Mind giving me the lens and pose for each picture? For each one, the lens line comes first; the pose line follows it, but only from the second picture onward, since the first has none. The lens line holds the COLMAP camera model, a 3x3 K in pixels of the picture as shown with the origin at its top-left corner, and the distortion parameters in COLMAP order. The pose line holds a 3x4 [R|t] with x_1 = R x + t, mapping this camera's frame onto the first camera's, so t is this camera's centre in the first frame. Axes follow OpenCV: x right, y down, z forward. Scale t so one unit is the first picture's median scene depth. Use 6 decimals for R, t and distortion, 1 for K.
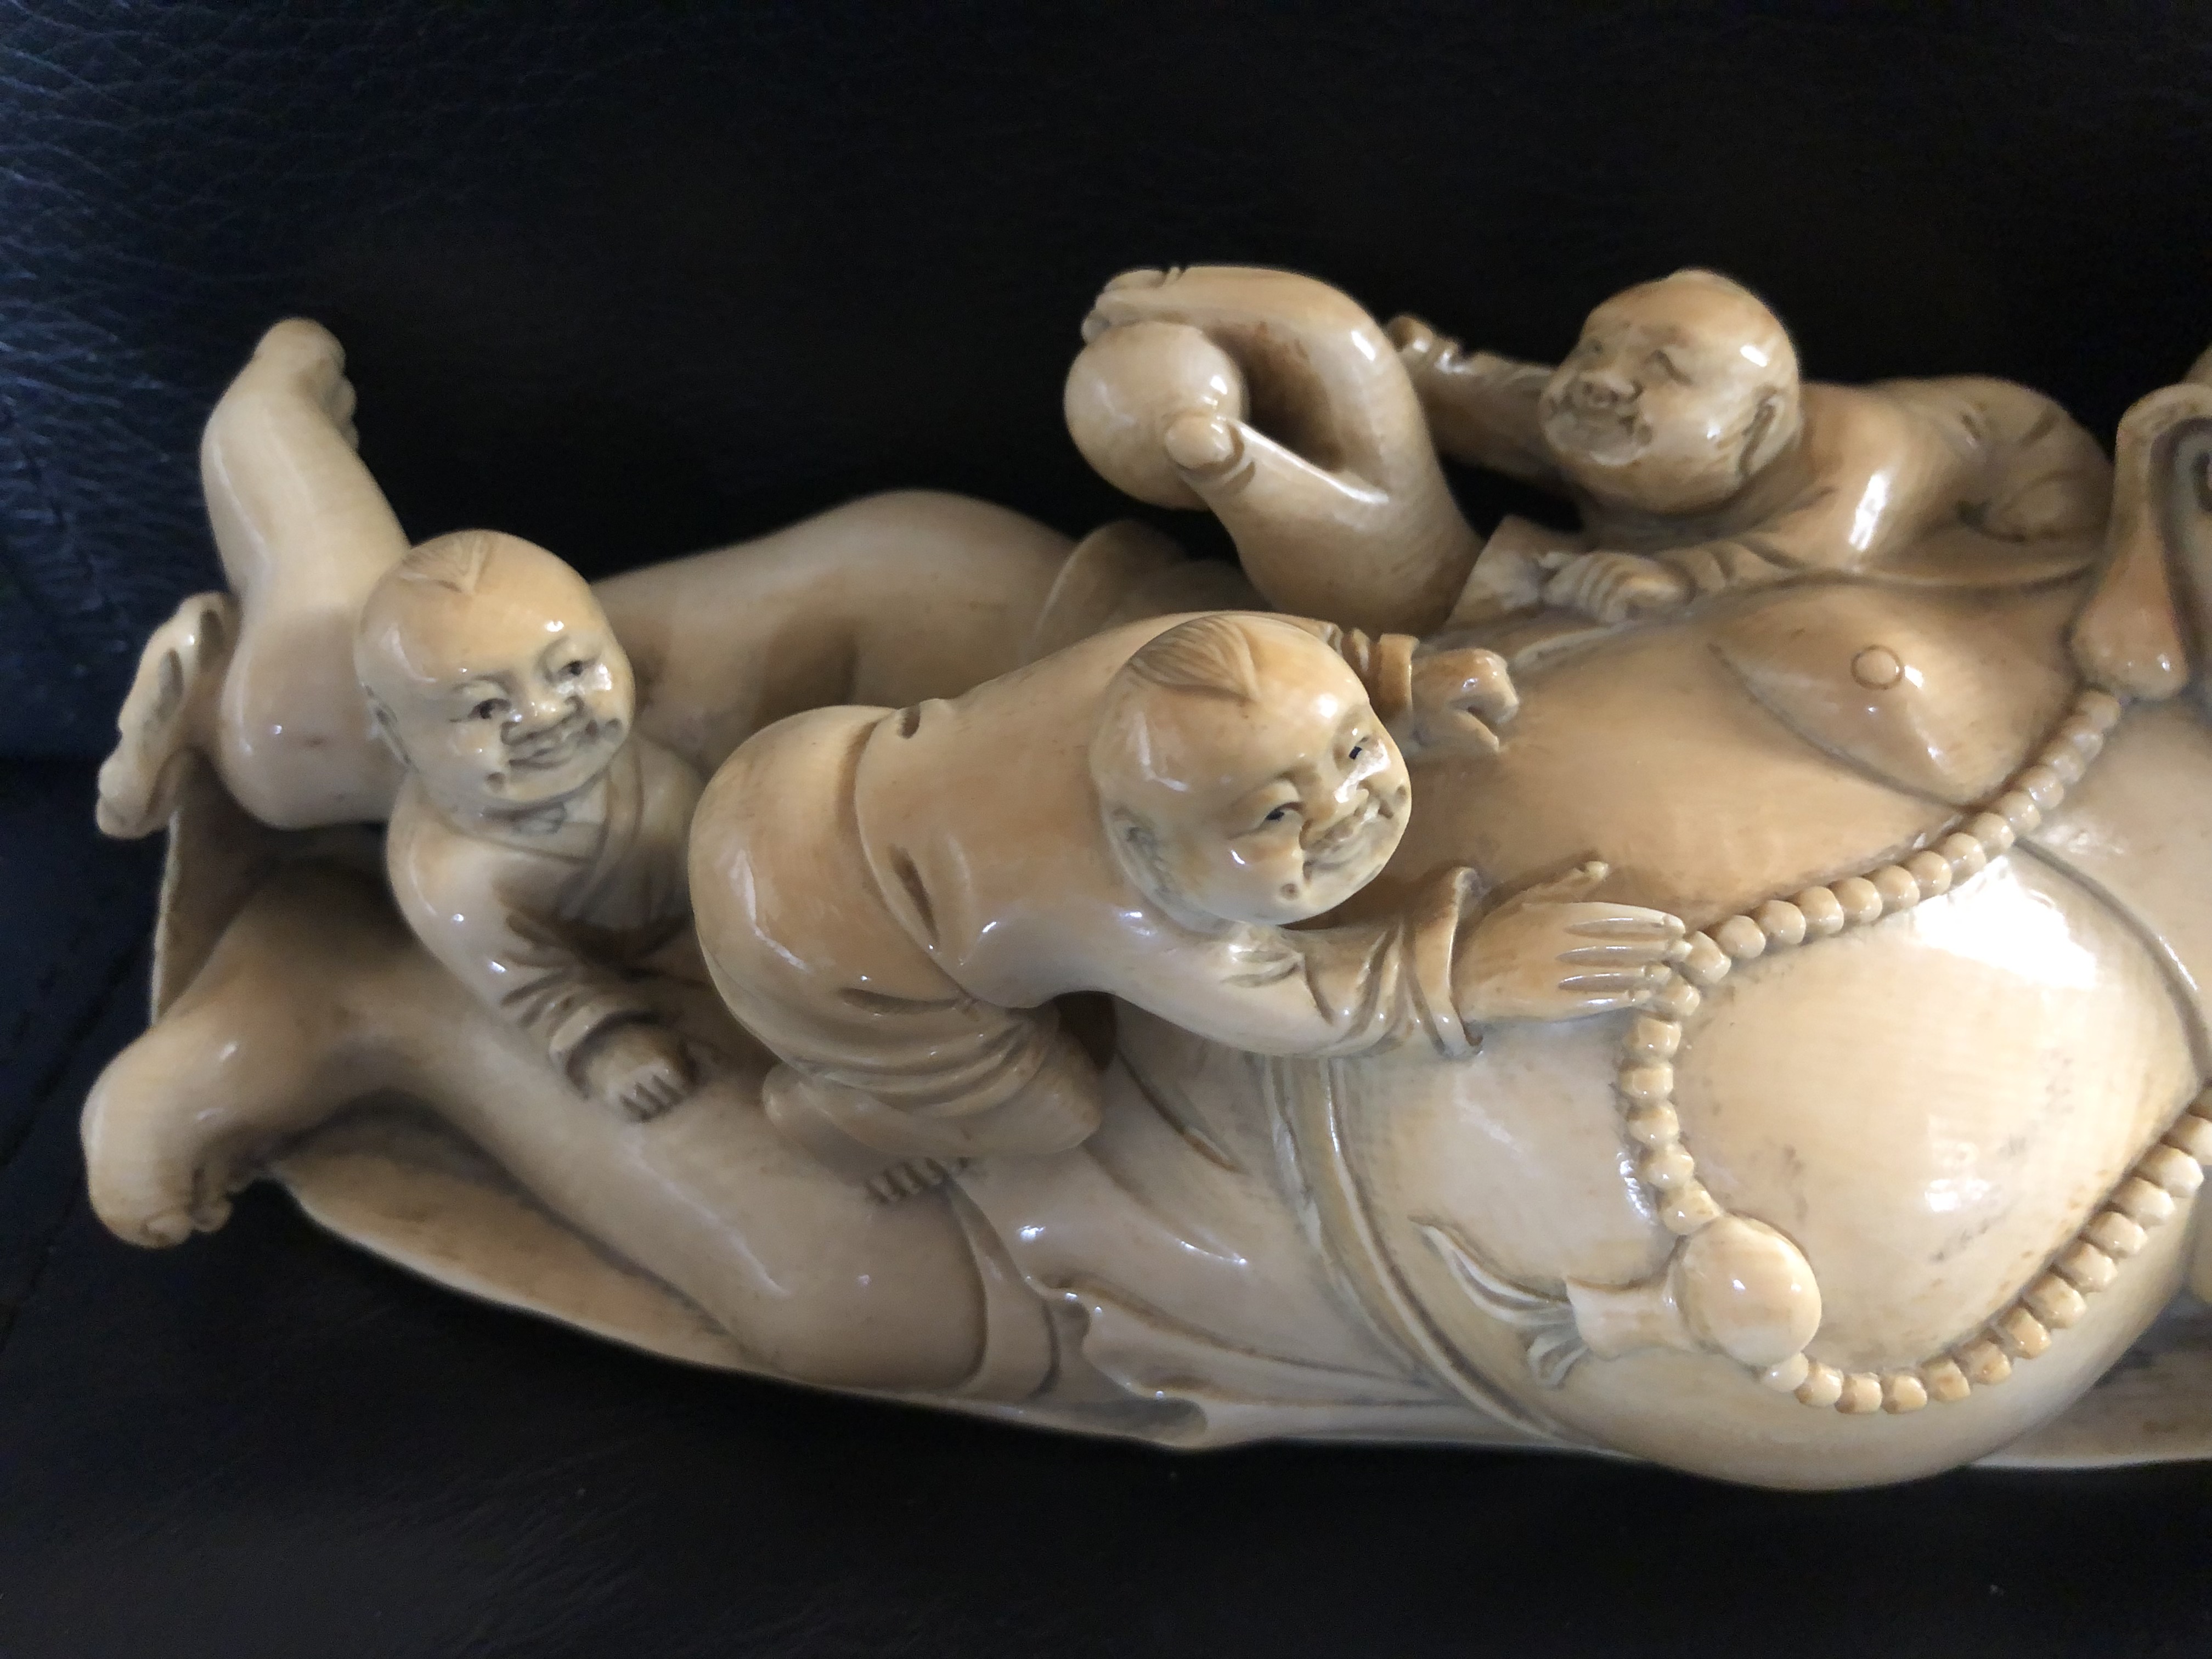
lens RADIAL K [[1834.0, 0, 1072.2], [0, 1834.0, 825.3], [0, 0, 1]] dist [0.045951, -0.106781]
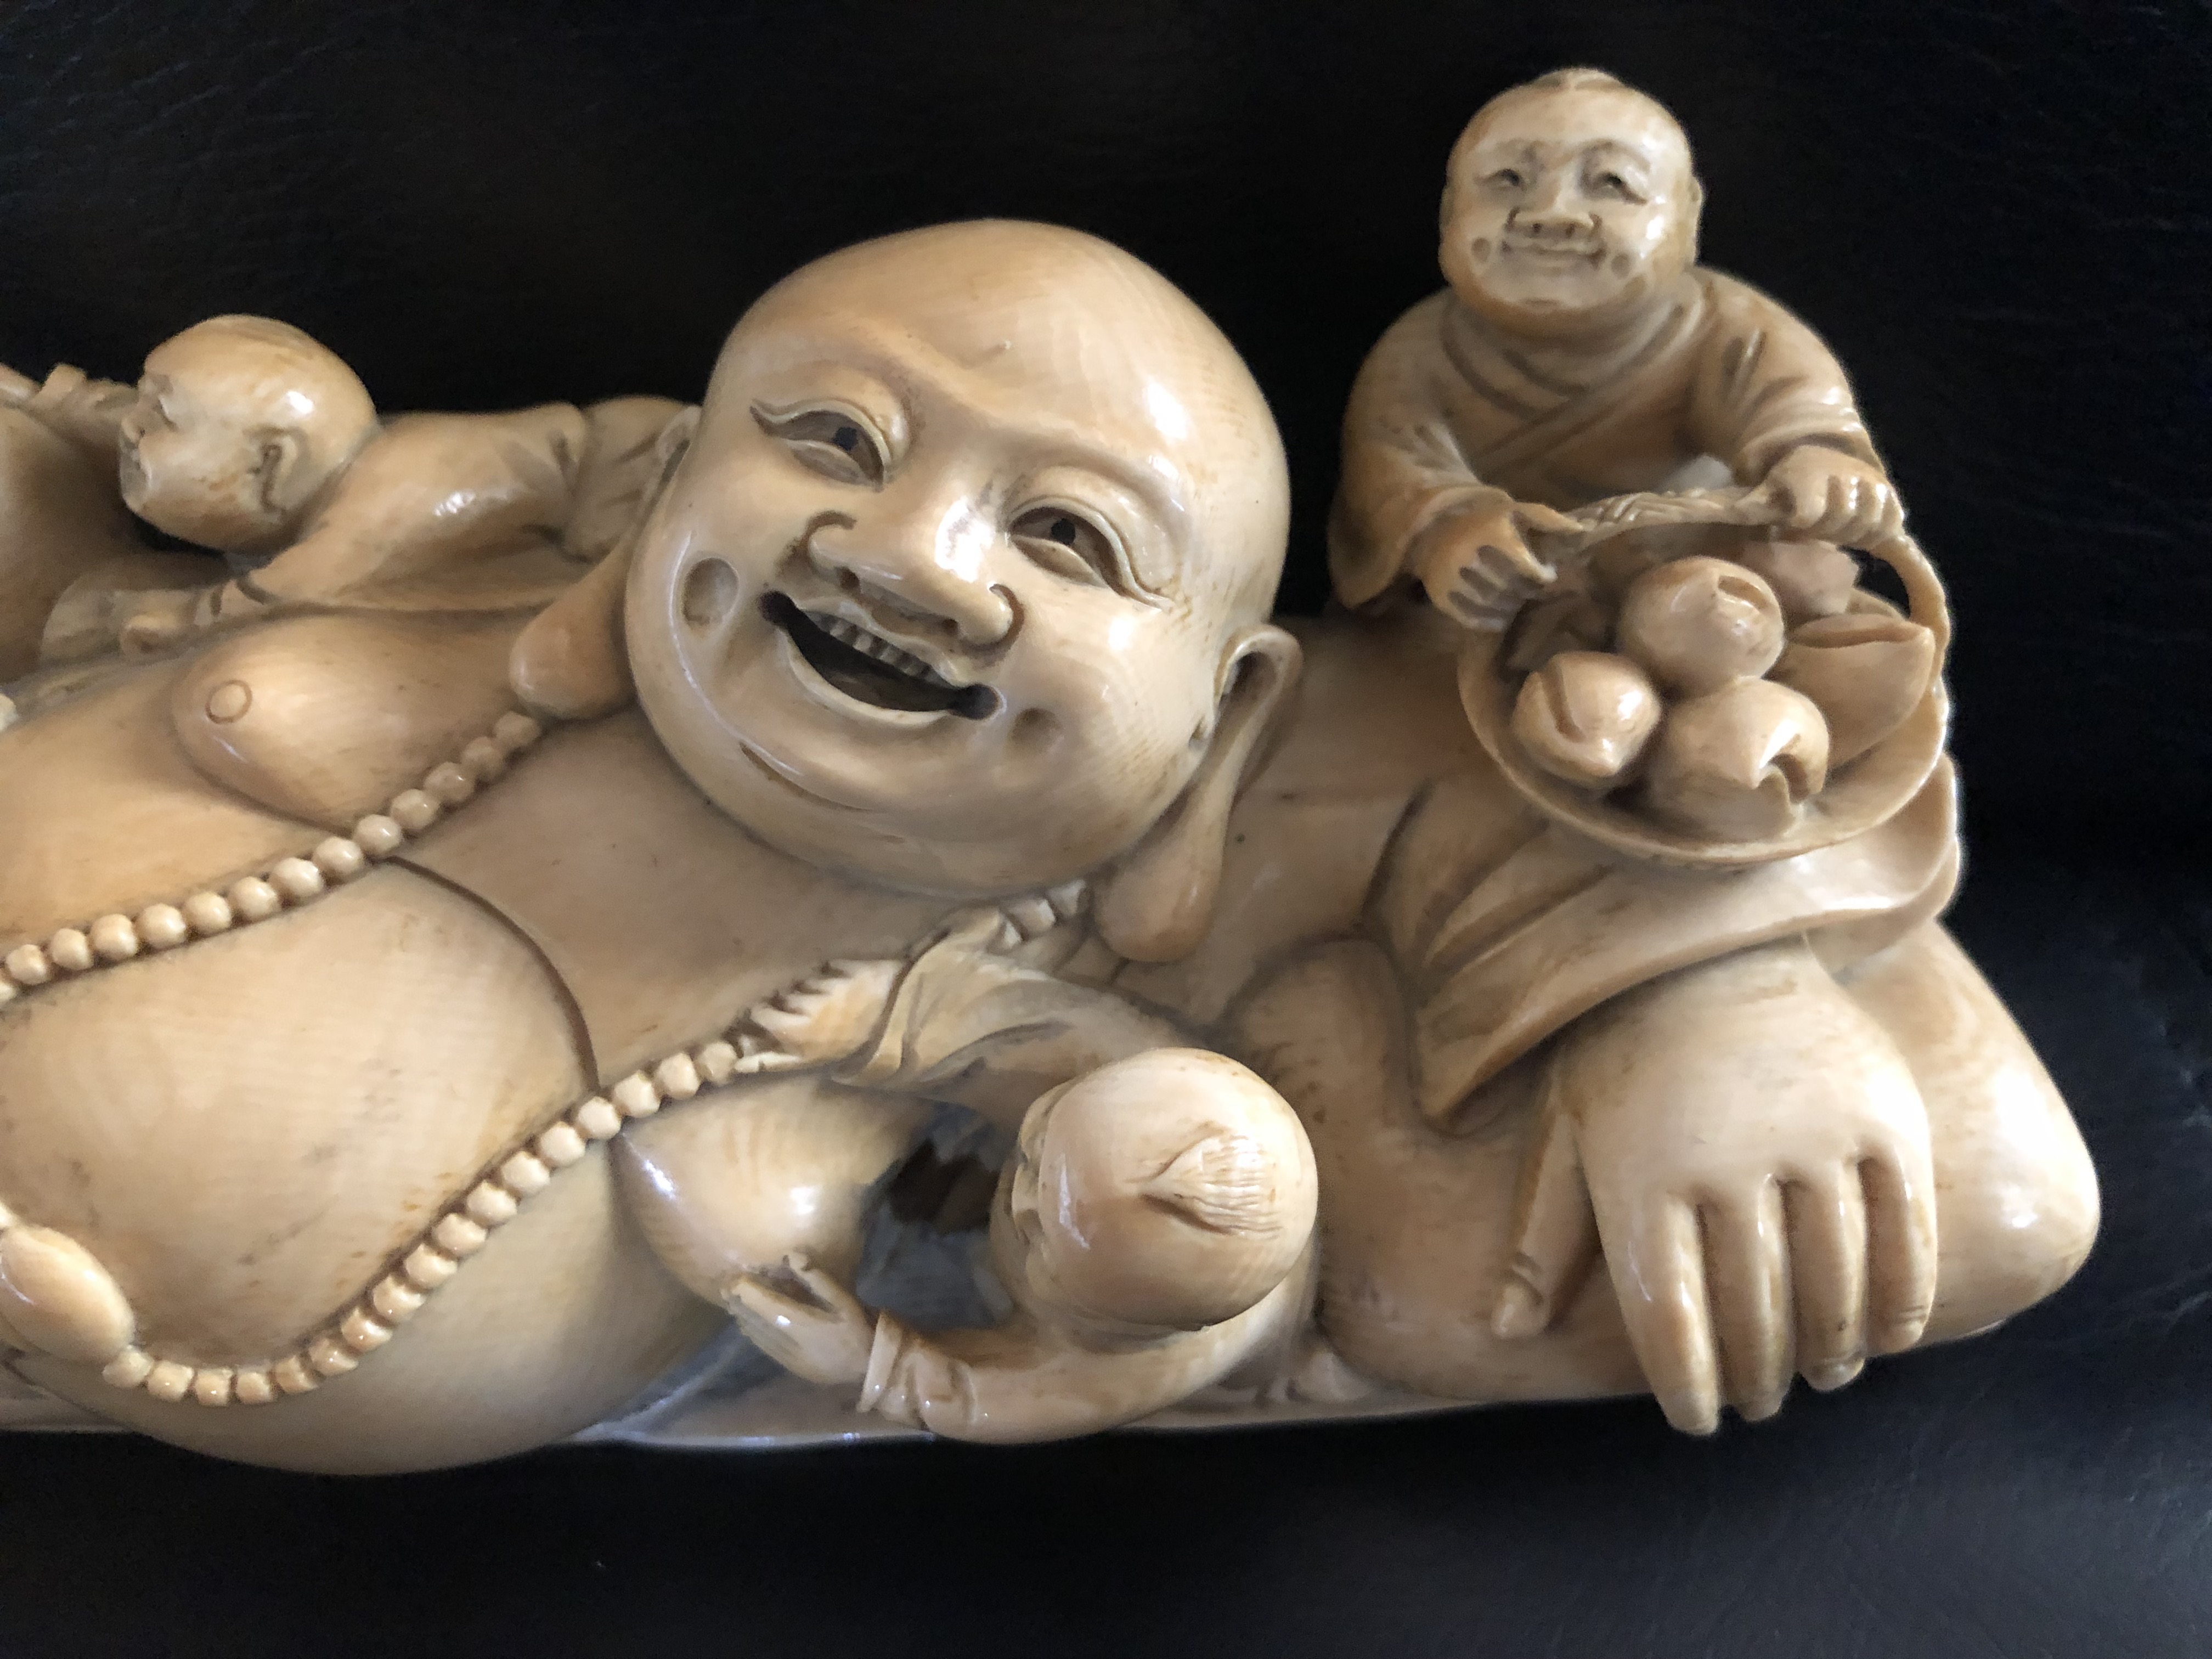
lens RADIAL K [[1834.0, 0, 1138.6], [0, 1834.0, 828.6], [0, 0, 1]] dist [0.045951, -0.106781]
pose [[0.999418, -0.030625, -0.015019, 0.882548], [0.030914, 0.999333, 0.019427, -0.015998], [0.014414, -0.019880, 0.999698, -0.042139]]
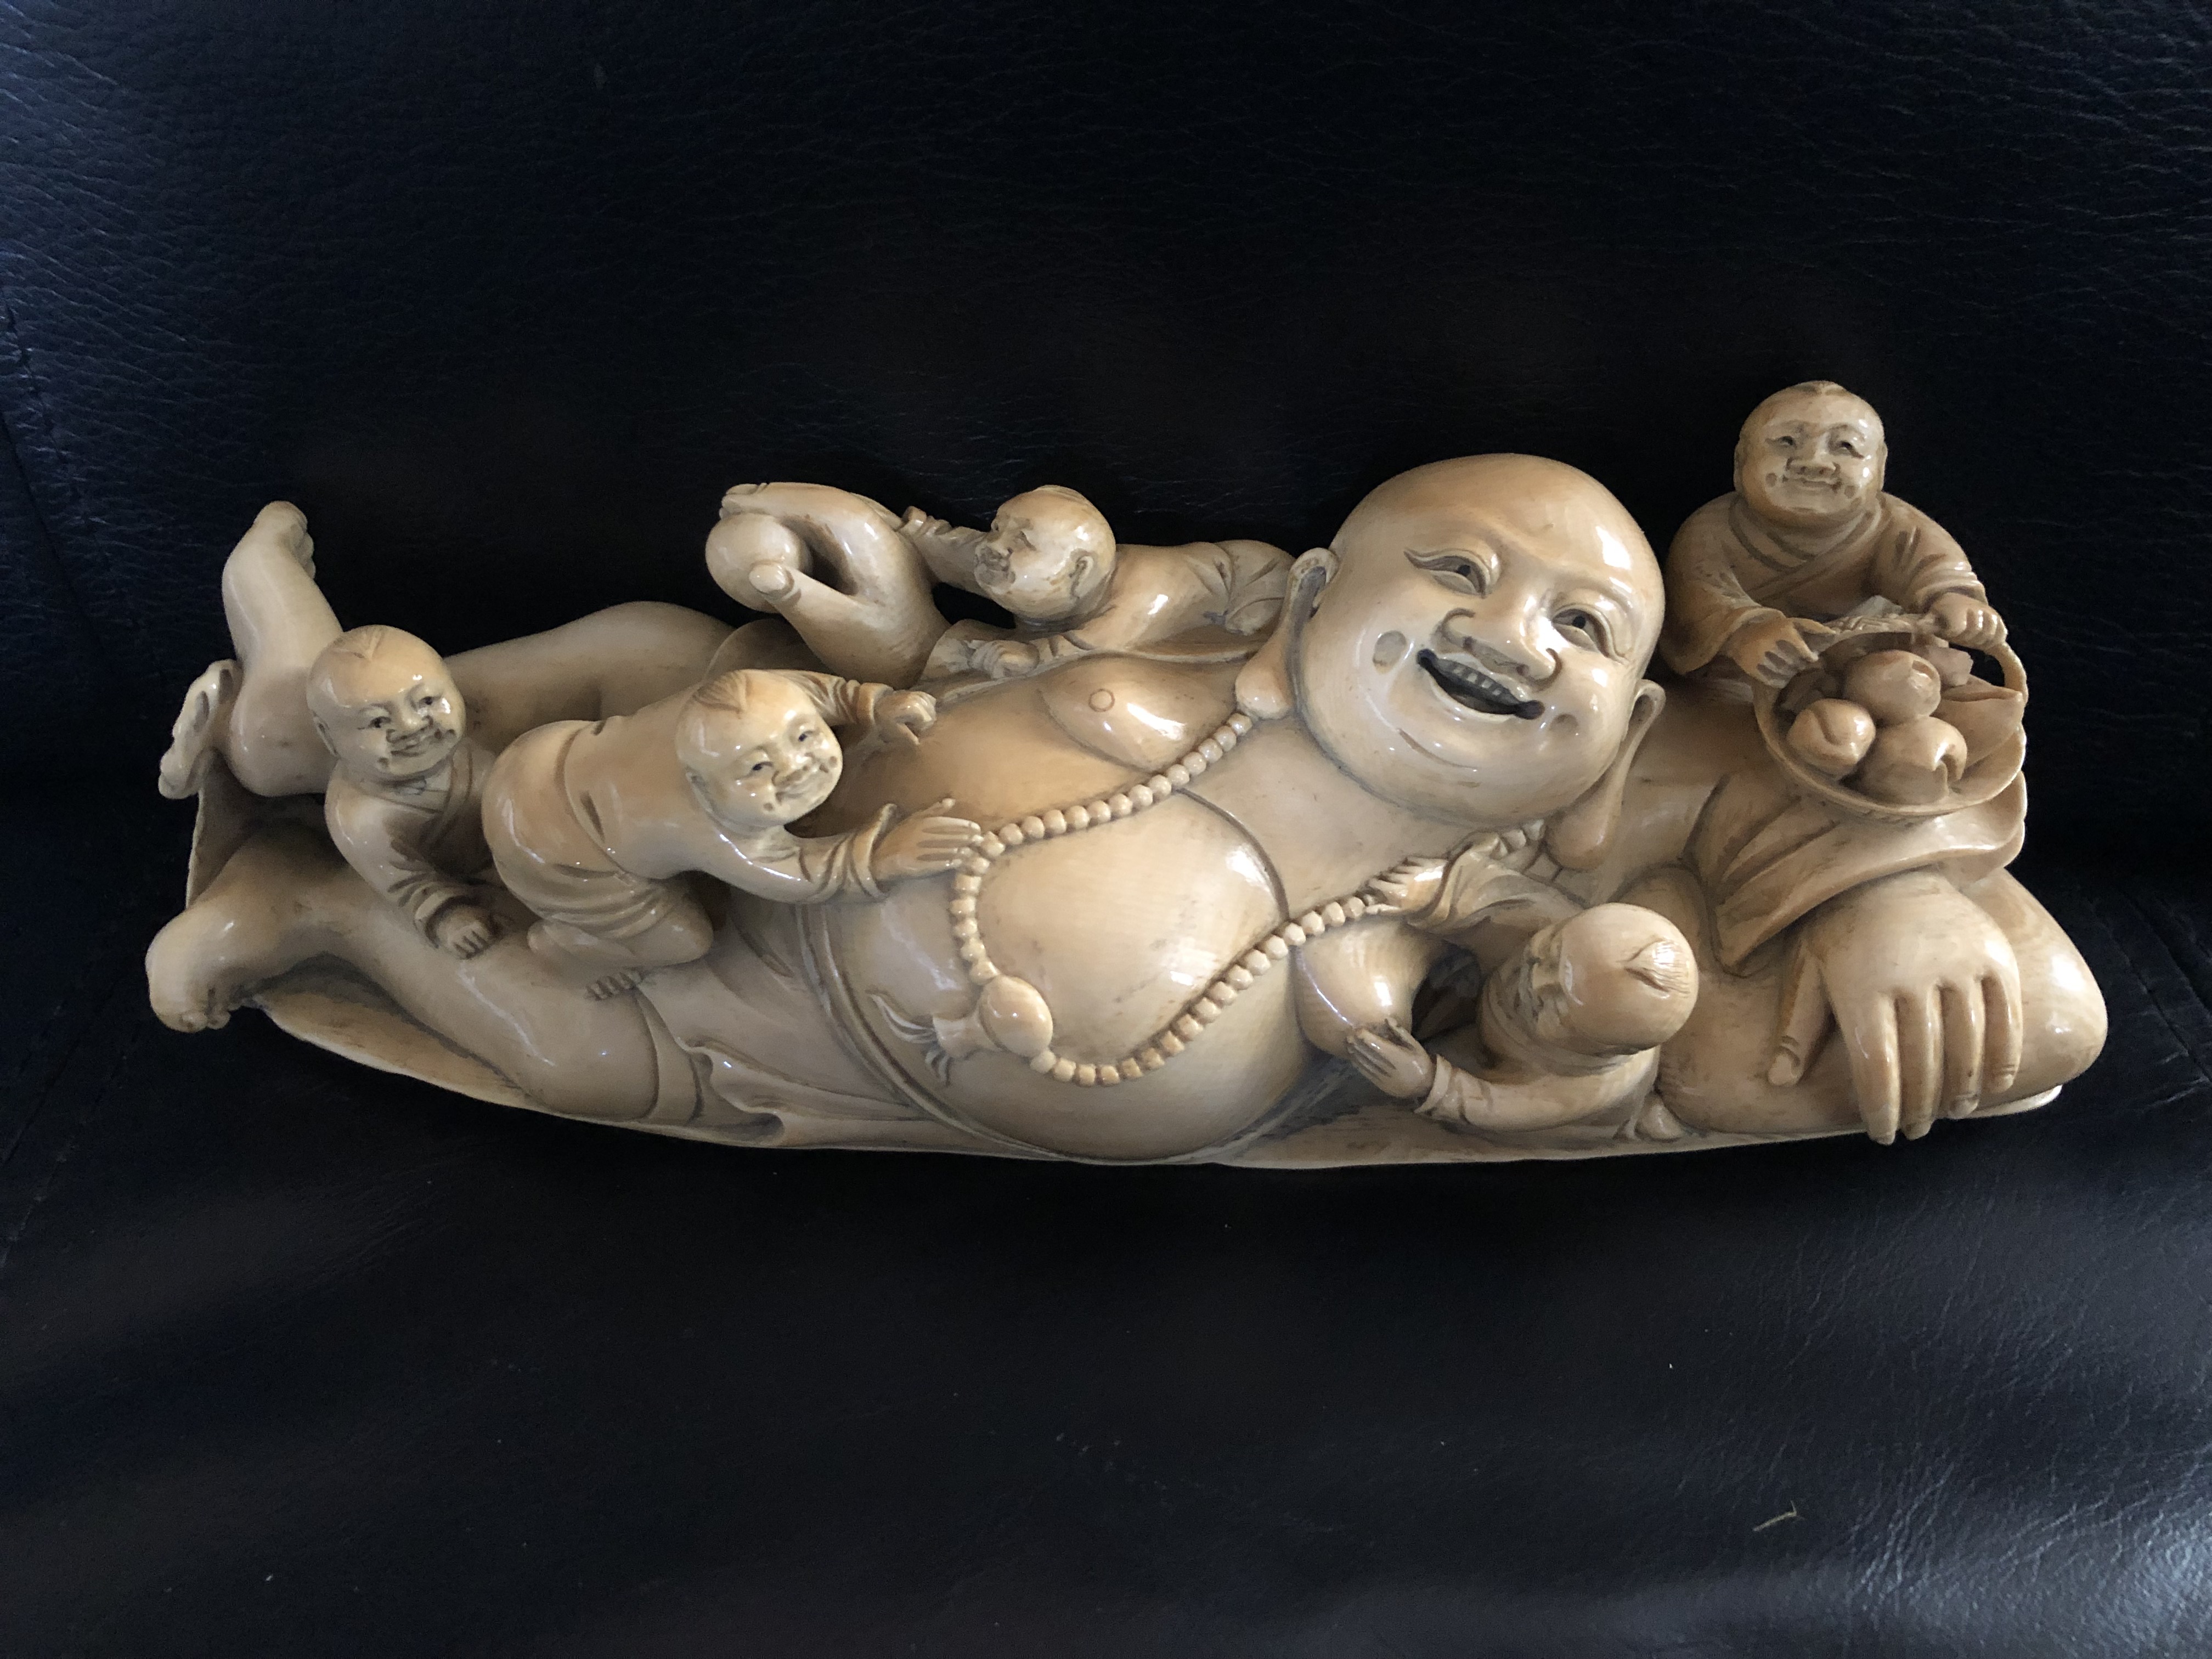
lens RADIAL K [[1834.0, 0, 1107.7], [0, 1834.0, 839.5], [0, 0, 1]] dist [0.045951, -0.106781]
pose [[0.999860, 0.001927, 0.016599, 0.374136], [-0.001260, 0.999195, -0.040093, 0.124669], [-0.016663, 0.040067, 0.999058, -0.829784]]
